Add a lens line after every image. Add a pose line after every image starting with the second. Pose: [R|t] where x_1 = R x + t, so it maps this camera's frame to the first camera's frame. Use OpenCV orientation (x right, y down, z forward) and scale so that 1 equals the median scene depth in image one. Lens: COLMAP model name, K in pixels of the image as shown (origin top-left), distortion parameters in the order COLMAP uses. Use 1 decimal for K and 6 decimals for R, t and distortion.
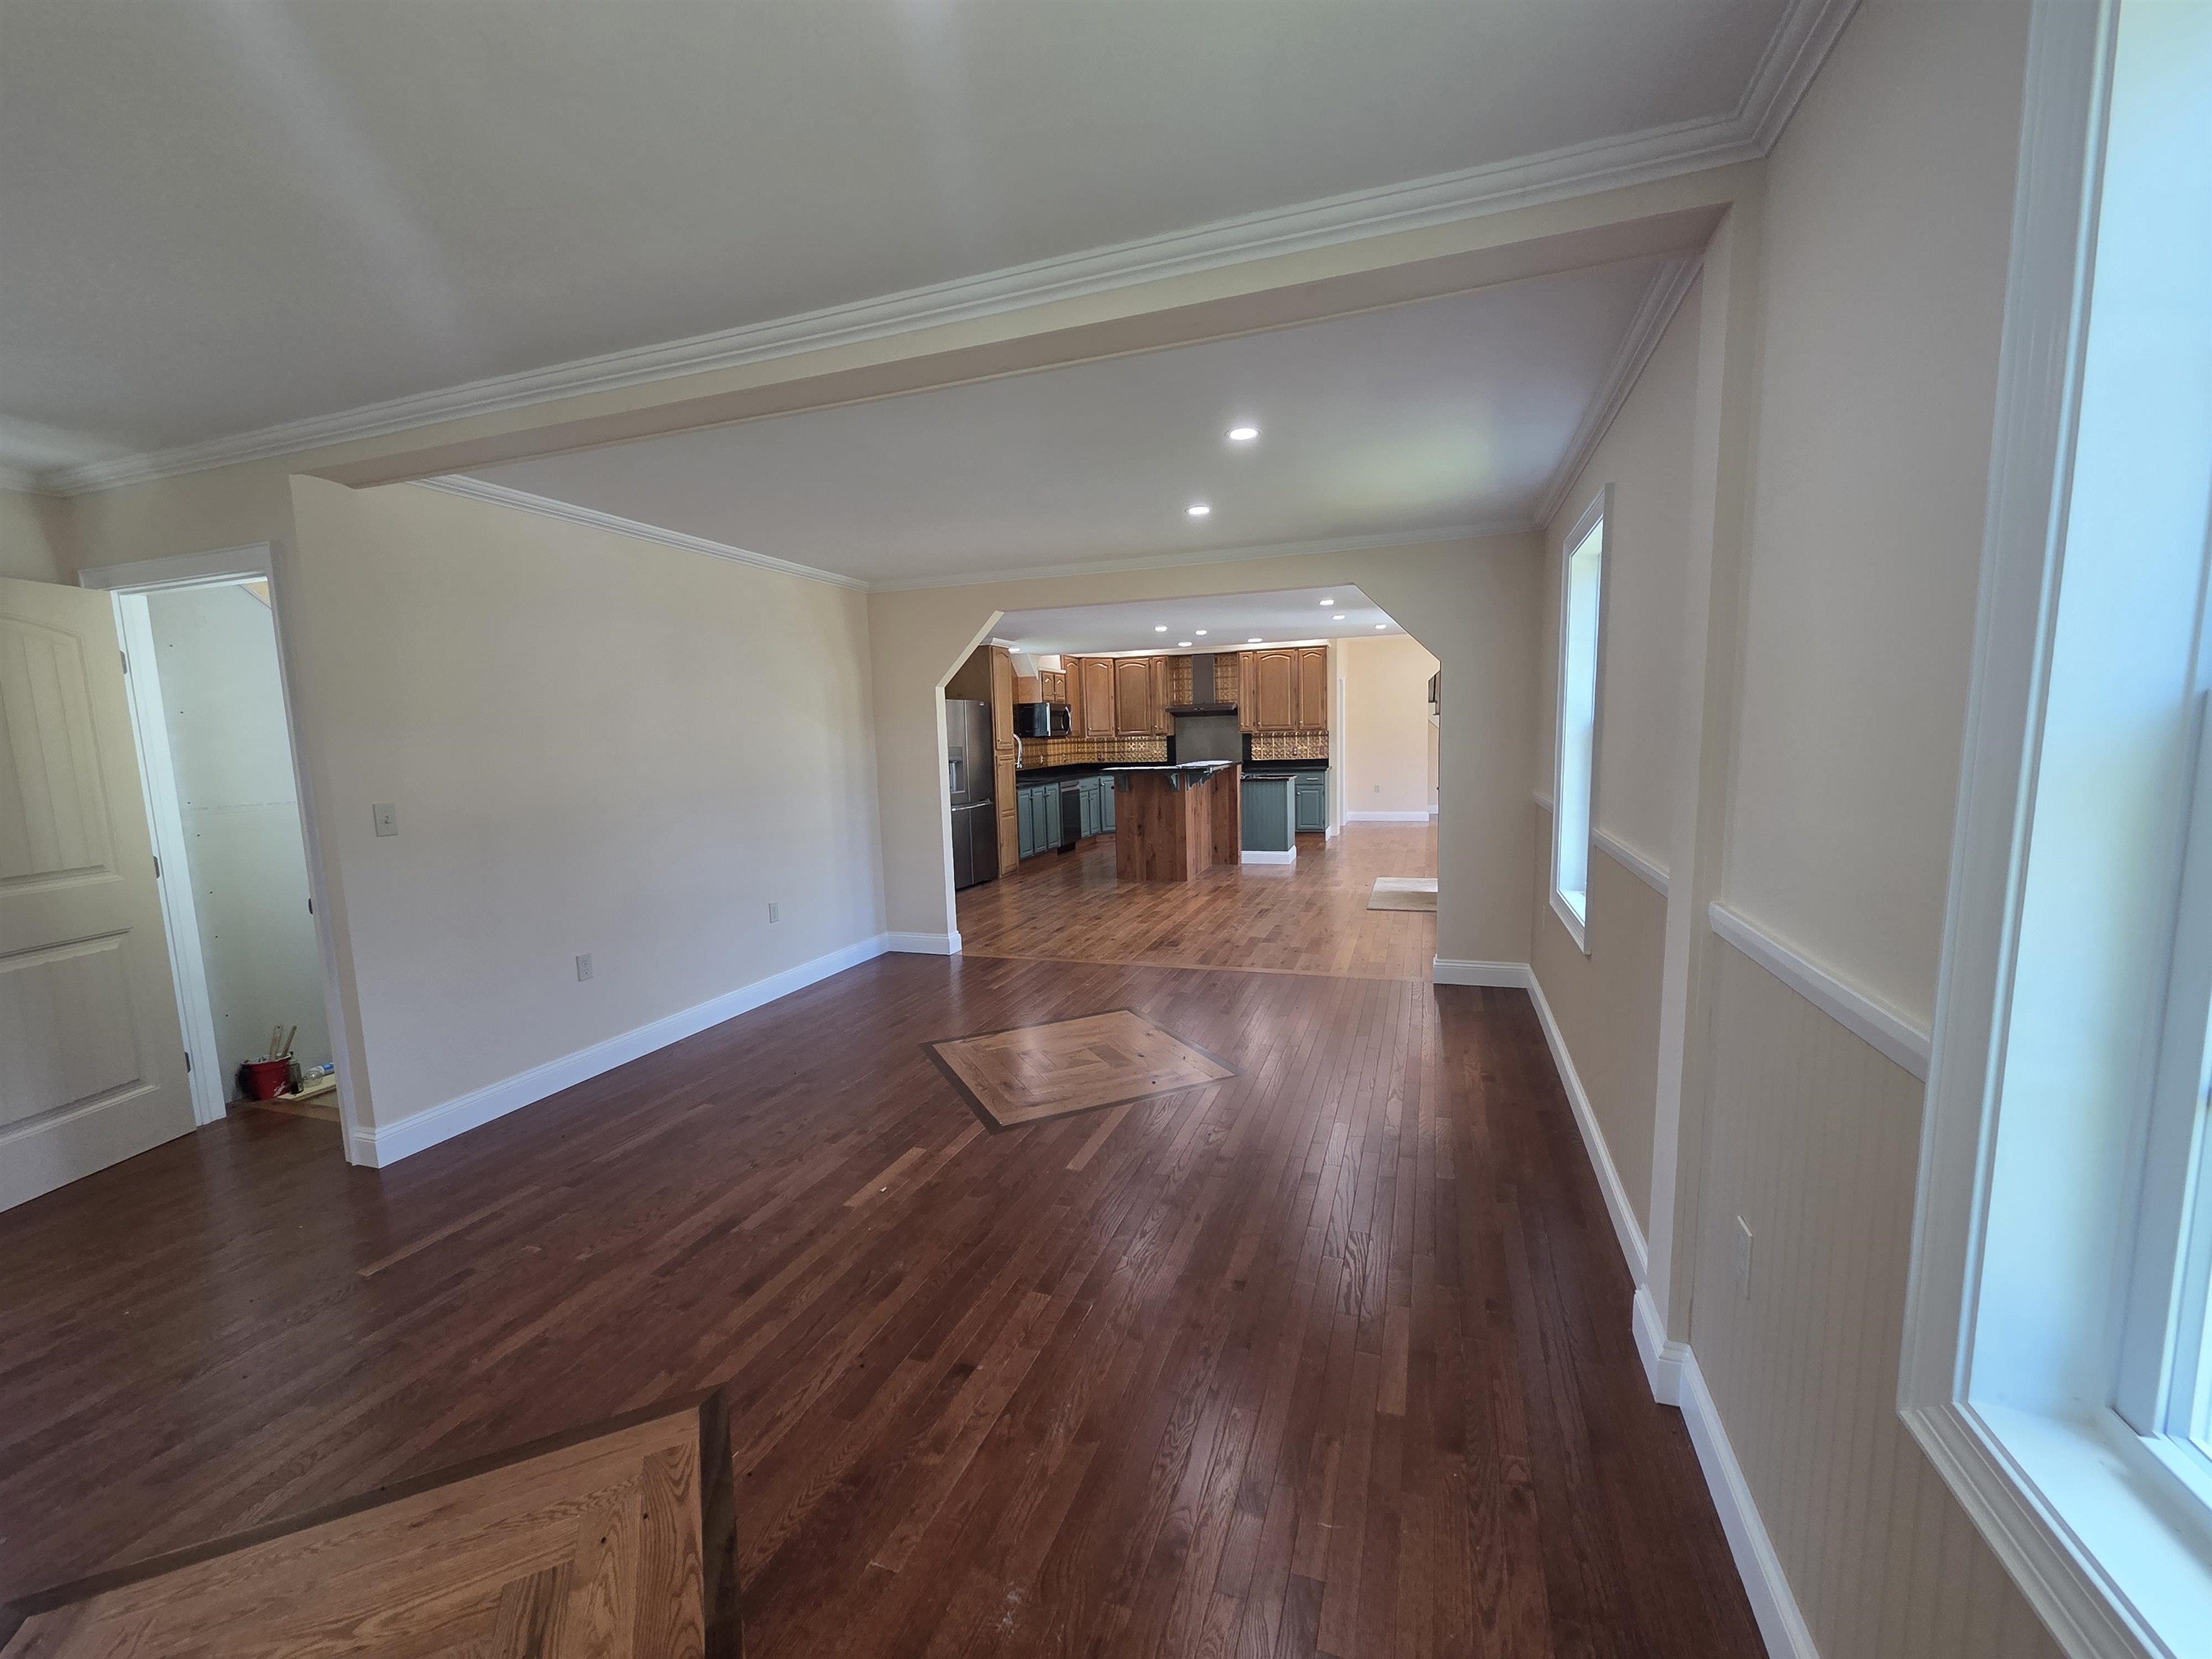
lens RADIAL K [[907.4, 0, 1114.0], [0, 907.4, 837.1], [0, 0, 1]] dist [0.001361, 0.001900]
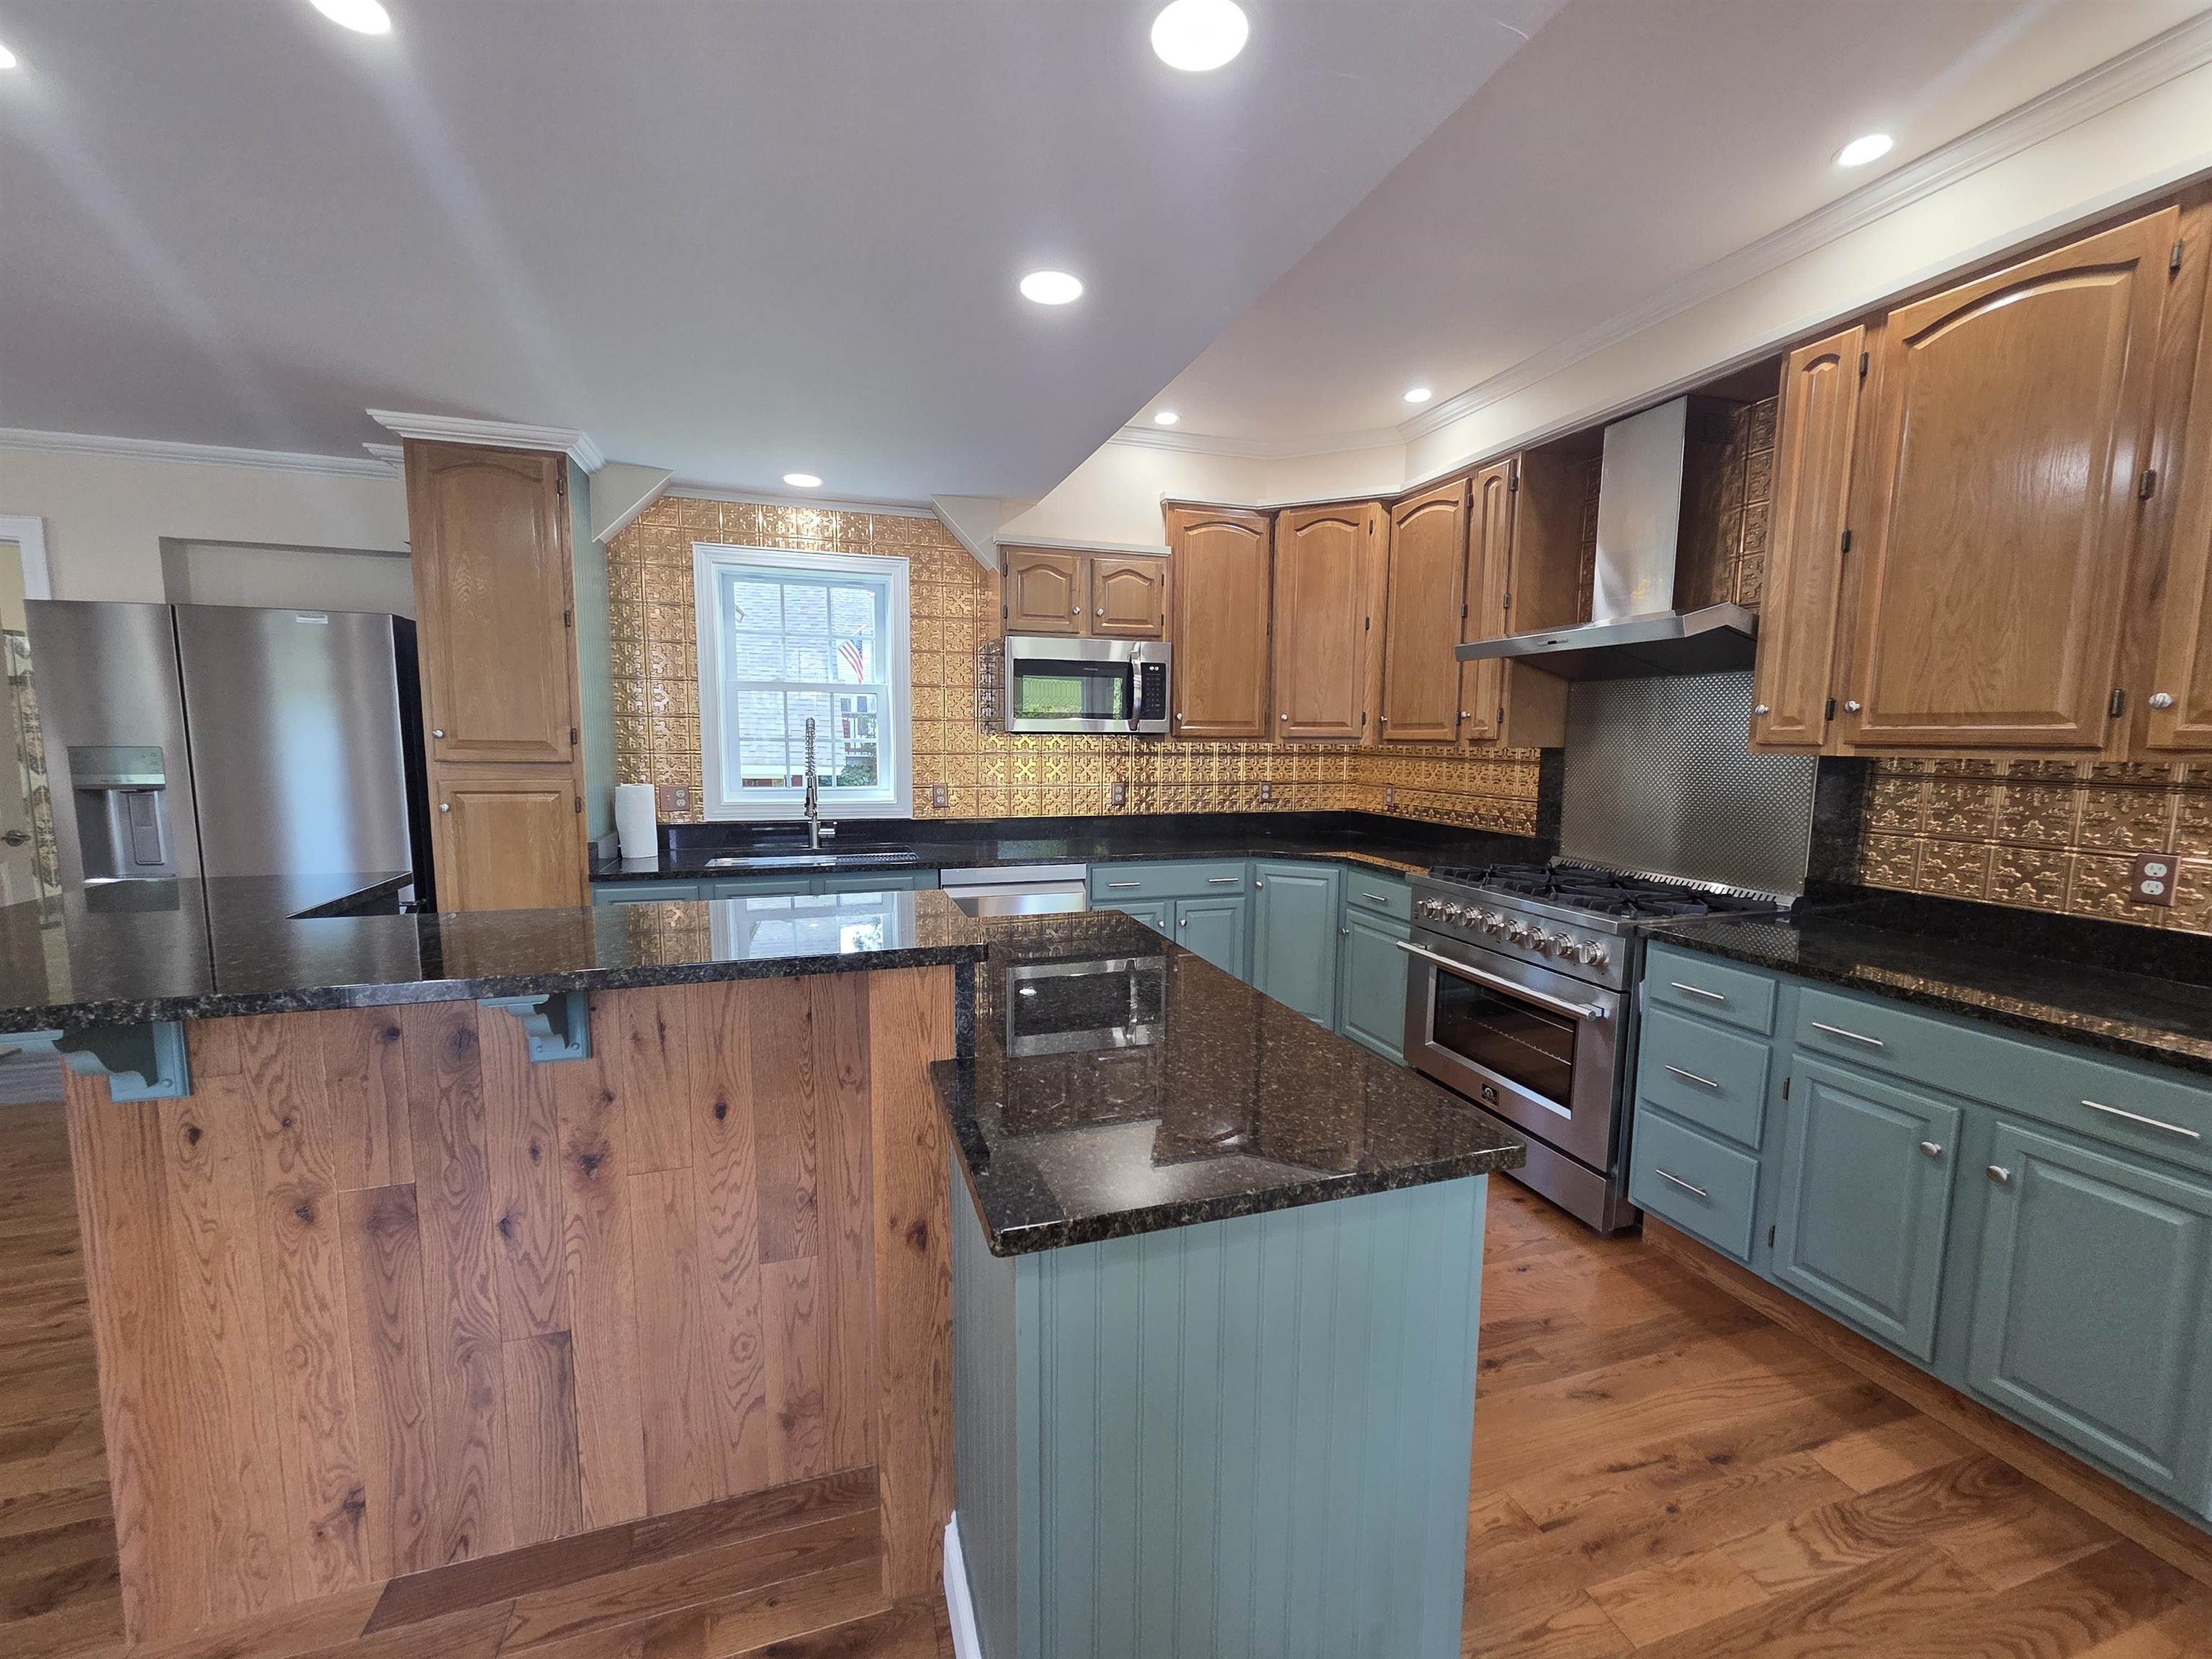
lens RADIAL K [[907.4, 0, 1116.8], [0, 907.4, 839.7], [0, 0, 1]] dist [0.001361, 0.001900]
pose [[0.602354, 0.127938, -0.787909, 0.294071], [-0.117437, 0.990535, 0.071059, -0.124438], [0.789543, 0.049728, 0.611678, 1.021089]]
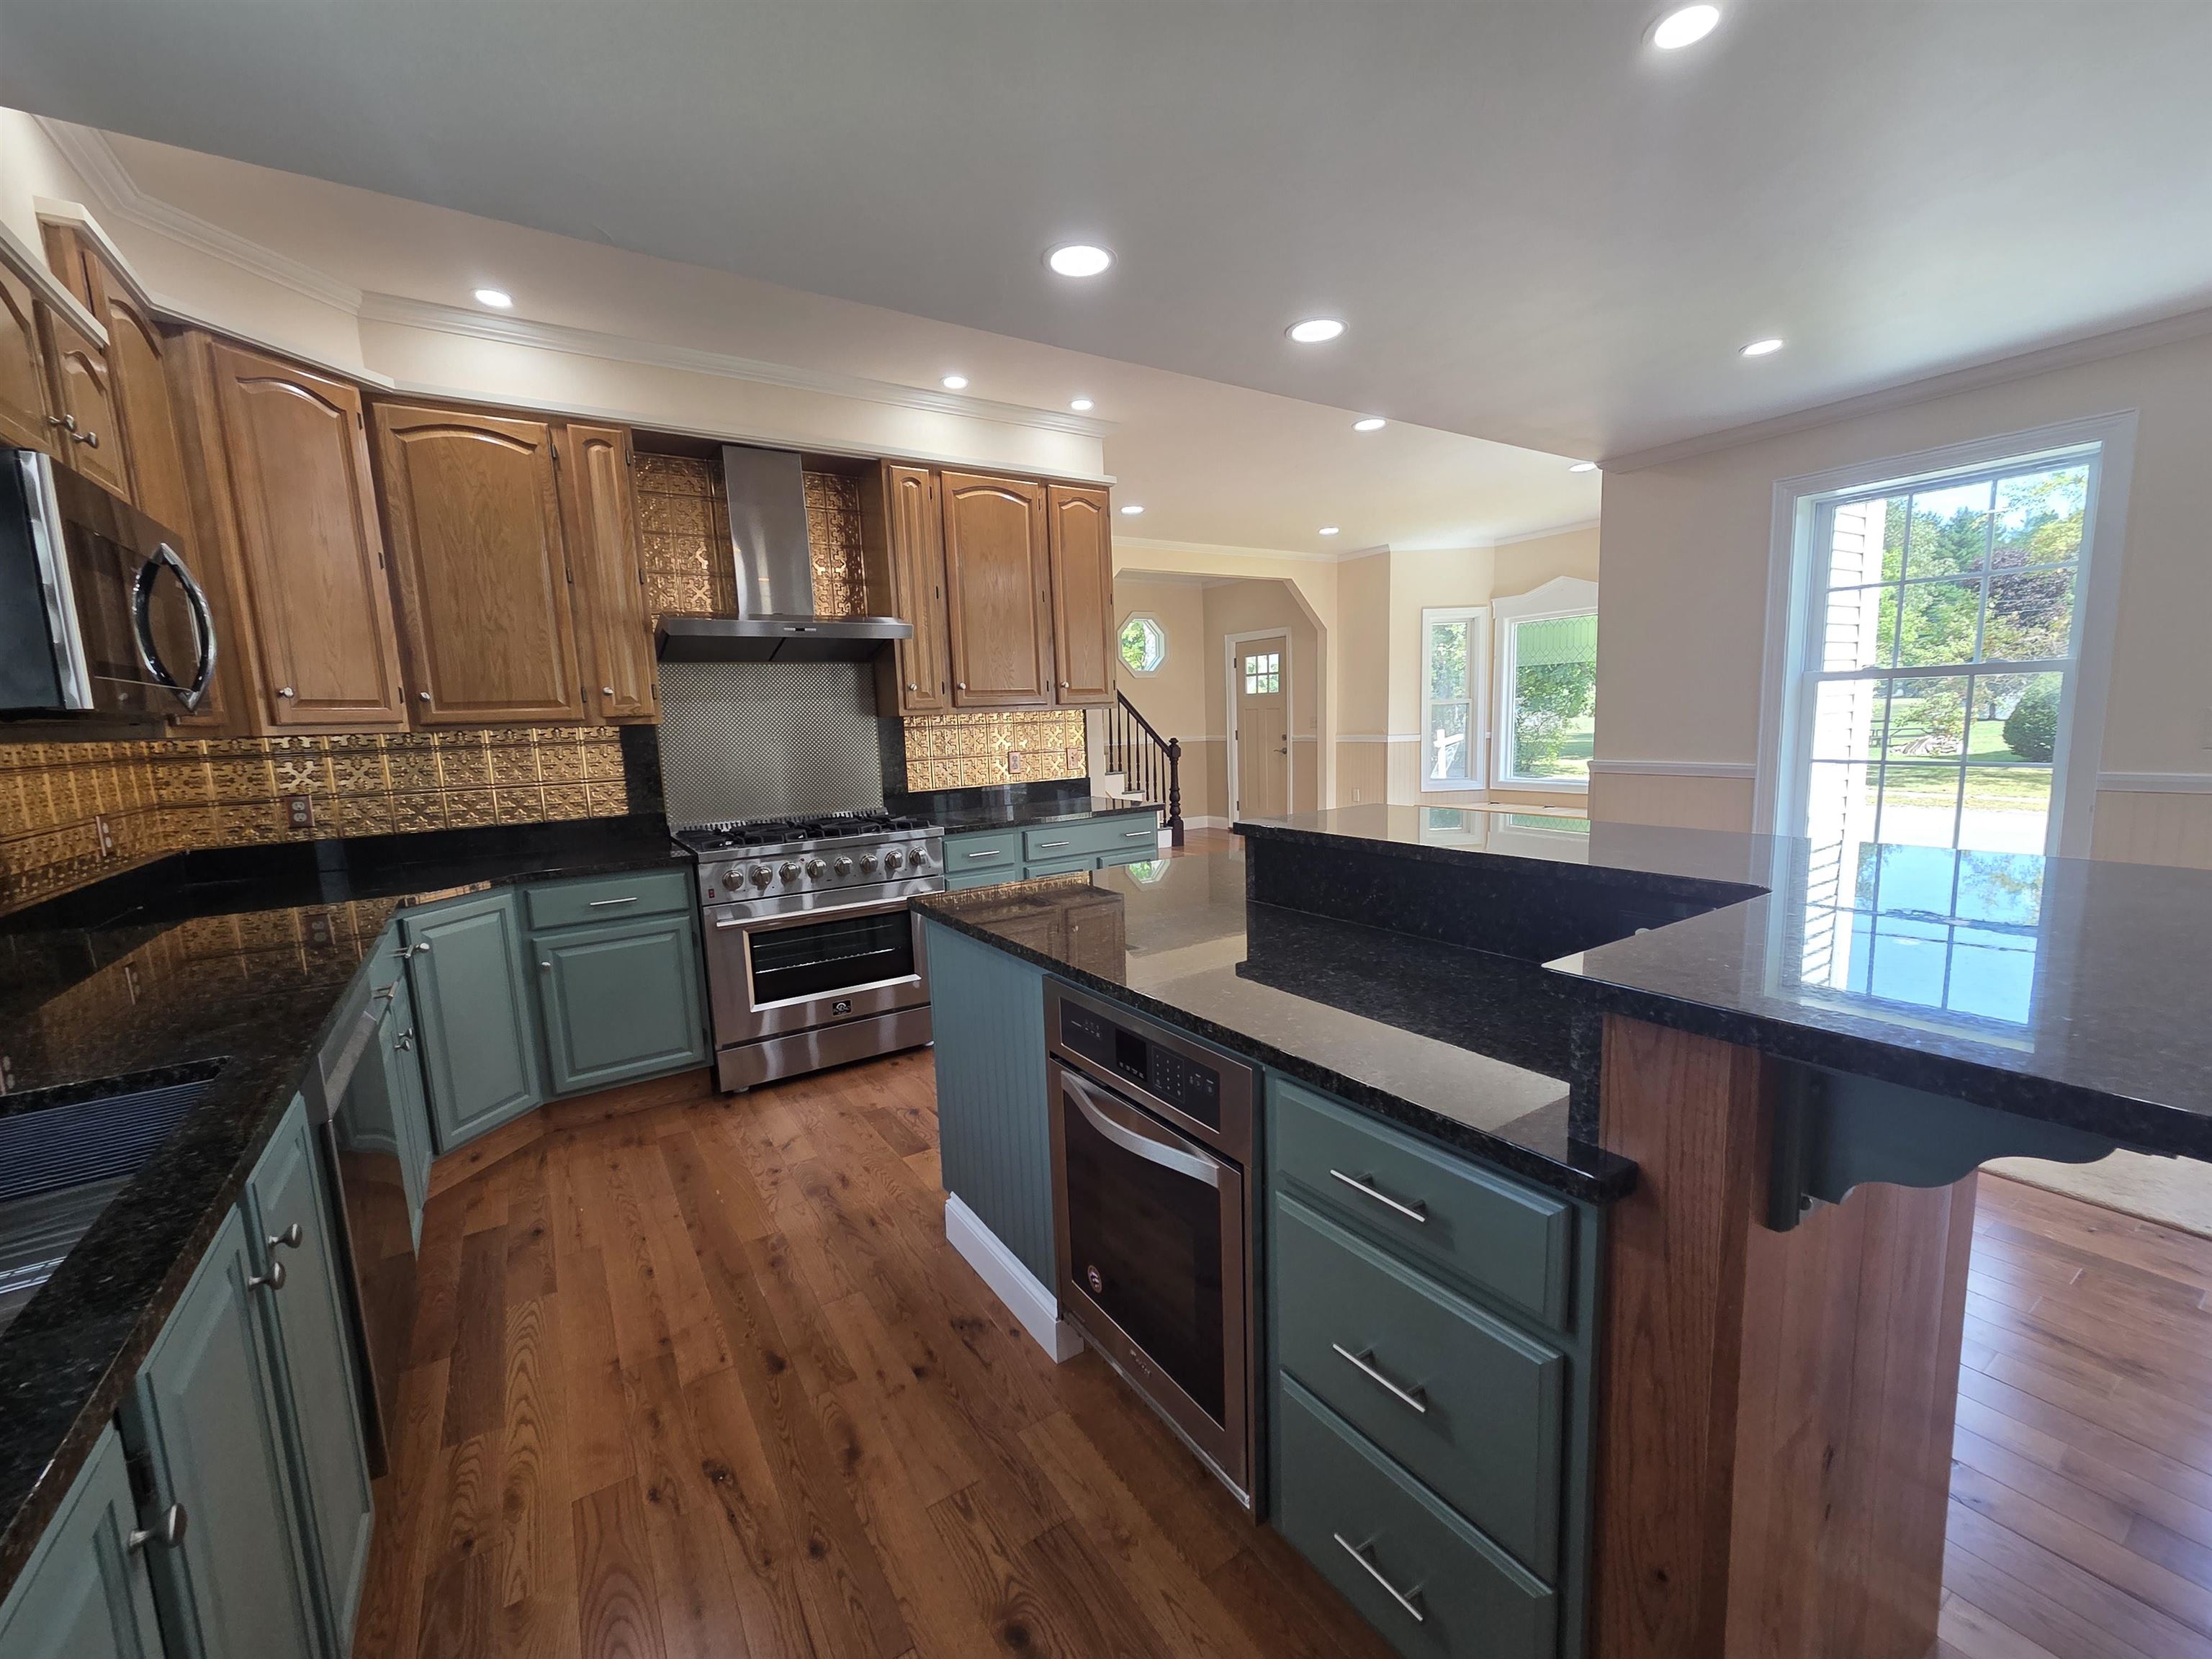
lens RADIAL K [[907.4, 0, 1119.5], [0, 907.4, 841.0], [0, 0, 1]] dist [0.001361, 0.001900]
pose [[0.609995, -0.104465, 0.785489, -0.107235], [0.106219, 0.993105, 0.049589, -0.103494], [-0.785254, 0.053184, 0.616886, 0.992742]]
